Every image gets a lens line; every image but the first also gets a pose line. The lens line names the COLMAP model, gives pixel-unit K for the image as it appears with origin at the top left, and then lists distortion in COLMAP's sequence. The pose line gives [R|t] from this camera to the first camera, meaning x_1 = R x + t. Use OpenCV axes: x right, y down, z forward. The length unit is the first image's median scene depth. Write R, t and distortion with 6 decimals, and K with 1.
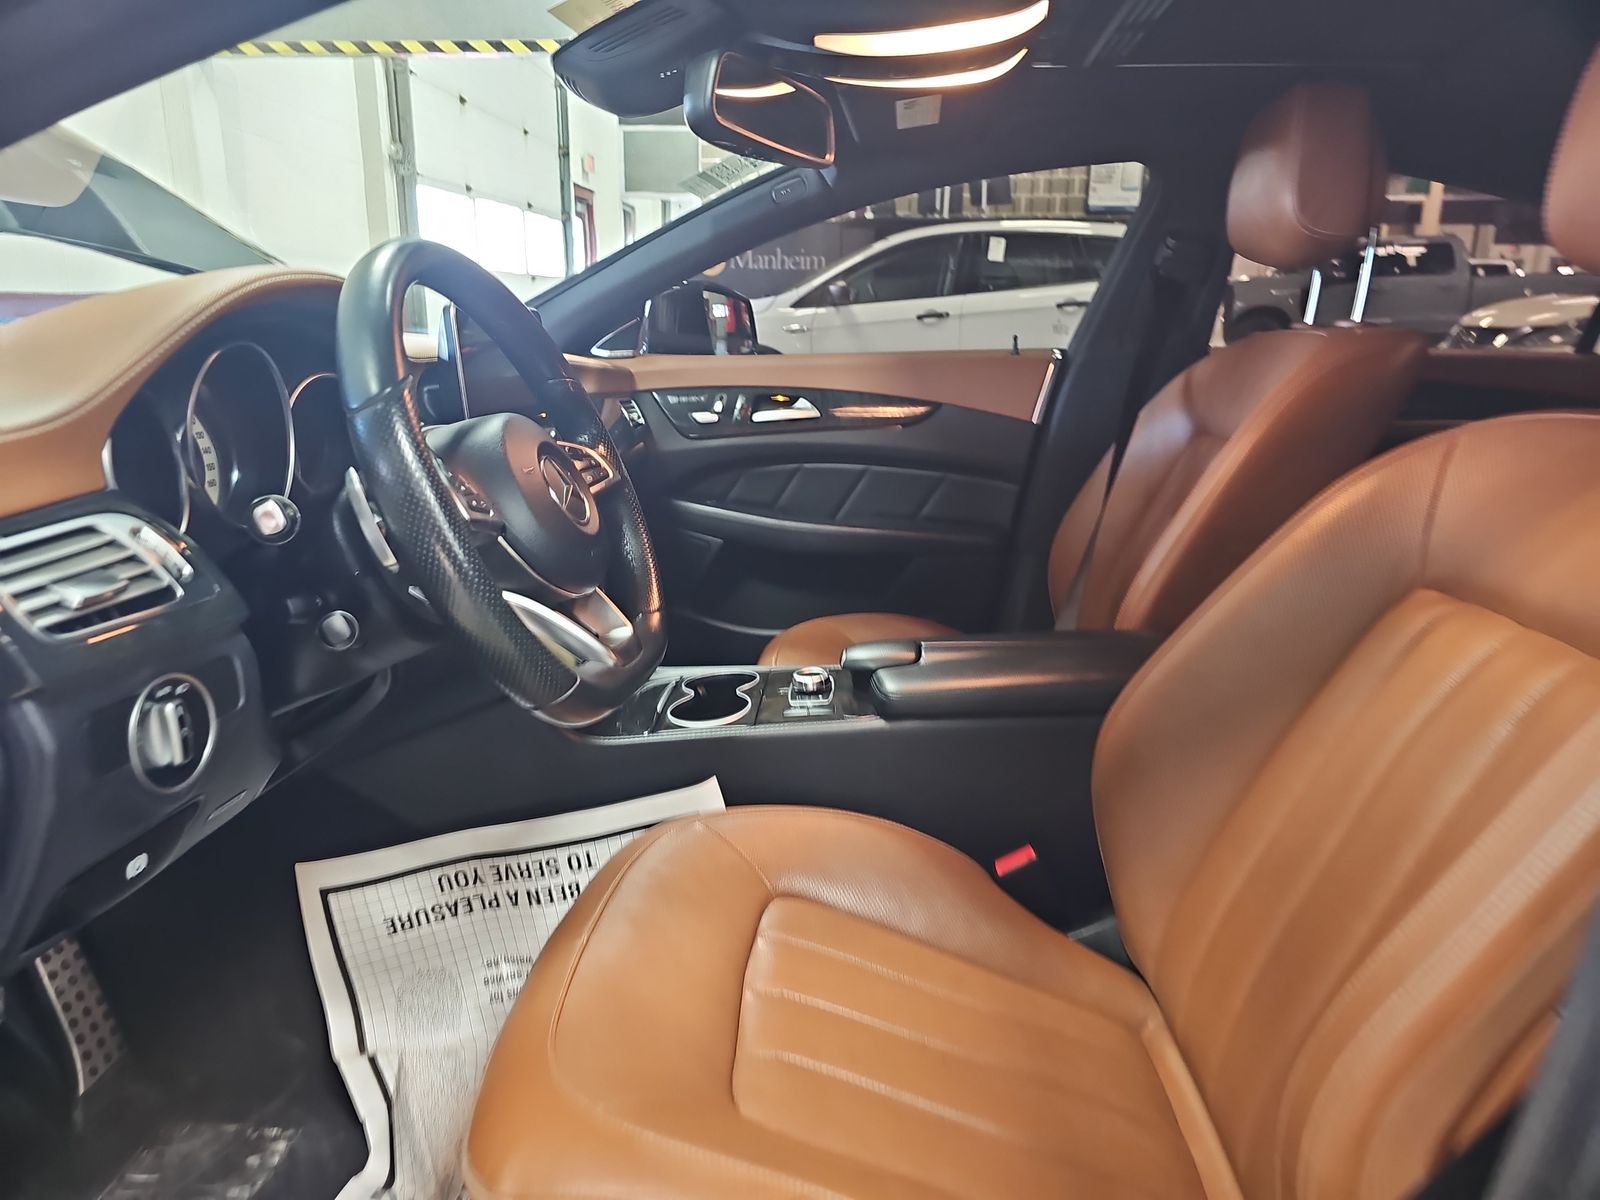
lens RADIAL K [[1106.0, 0, 803.7], [0, 1106.0, 591.8], [0, 0, 1]] dist [0.084538, -0.114863]
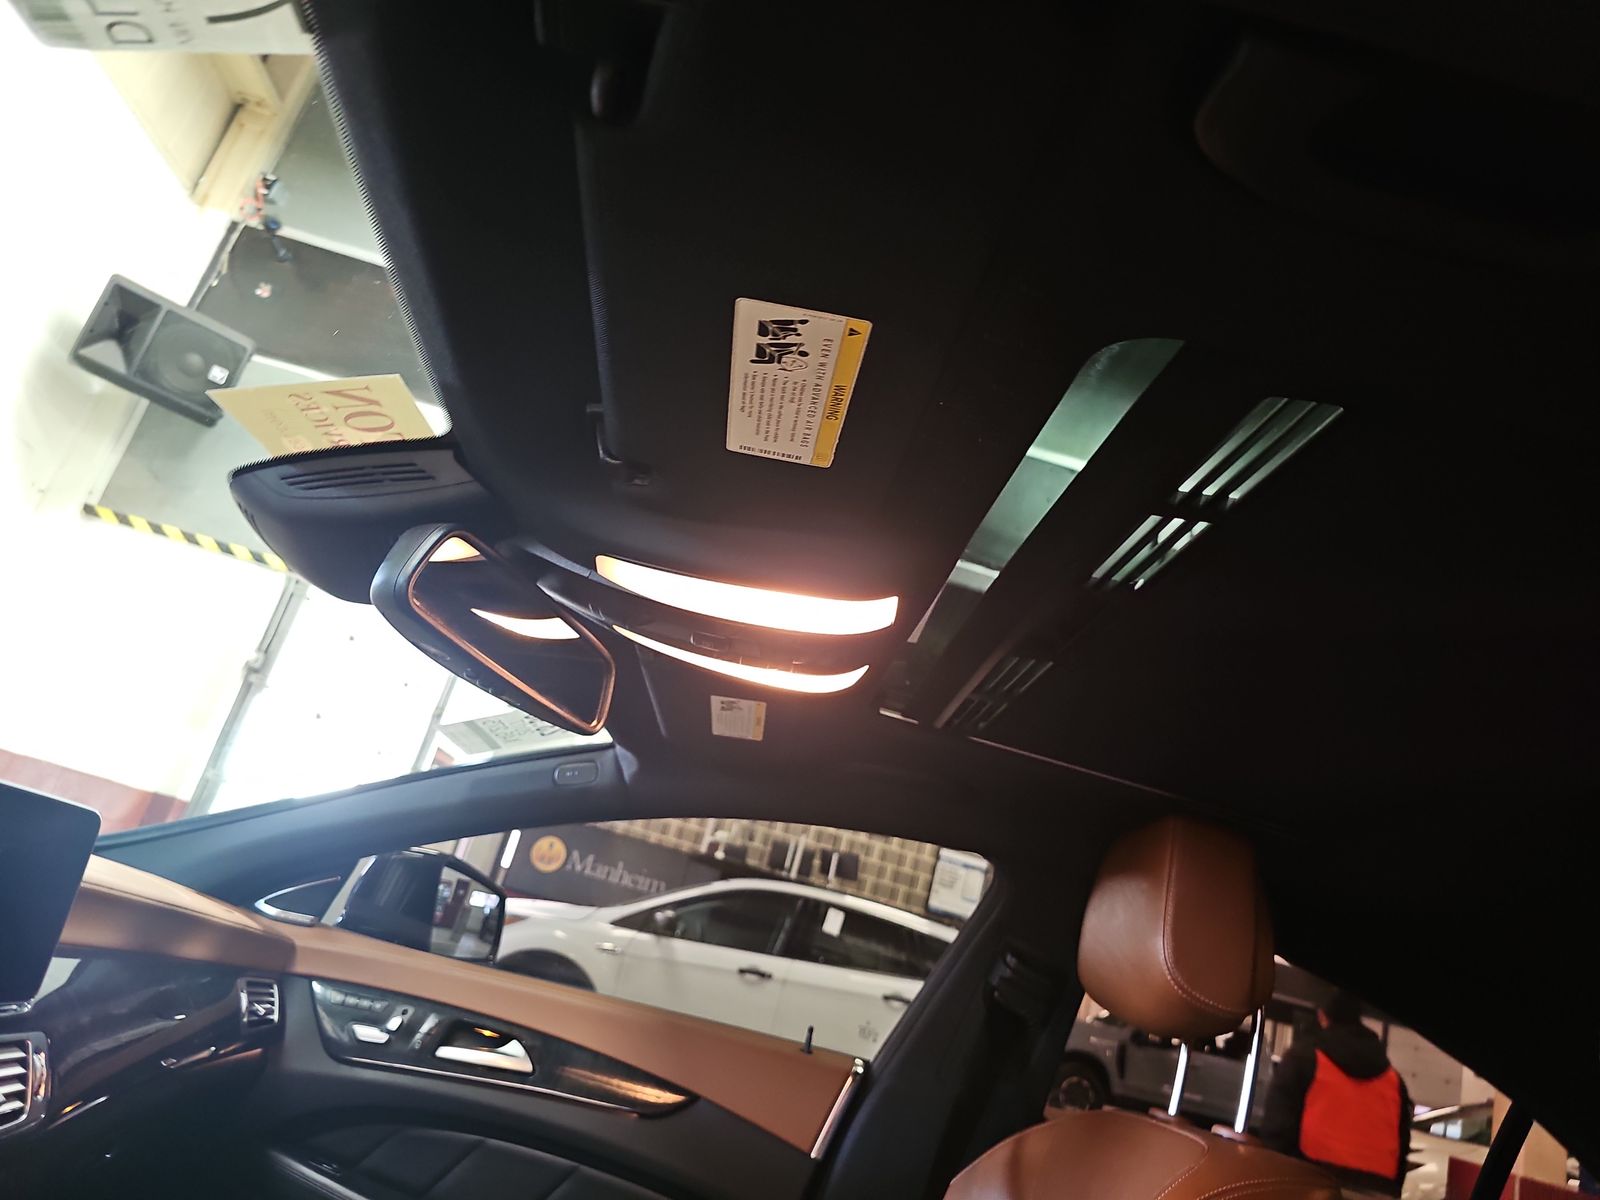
lens RADIAL K [[1106.0, 0, 803.7], [0, 1106.0, 591.8], [0, 0, 1]] dist [0.084538, -0.114863]
pose [[0.958893, 0.277960, 0.057123, 0.048920], [-0.204632, 0.816785, -0.539434, -0.049210], [-0.196598, 0.505570, 0.840088, 0.168563]]
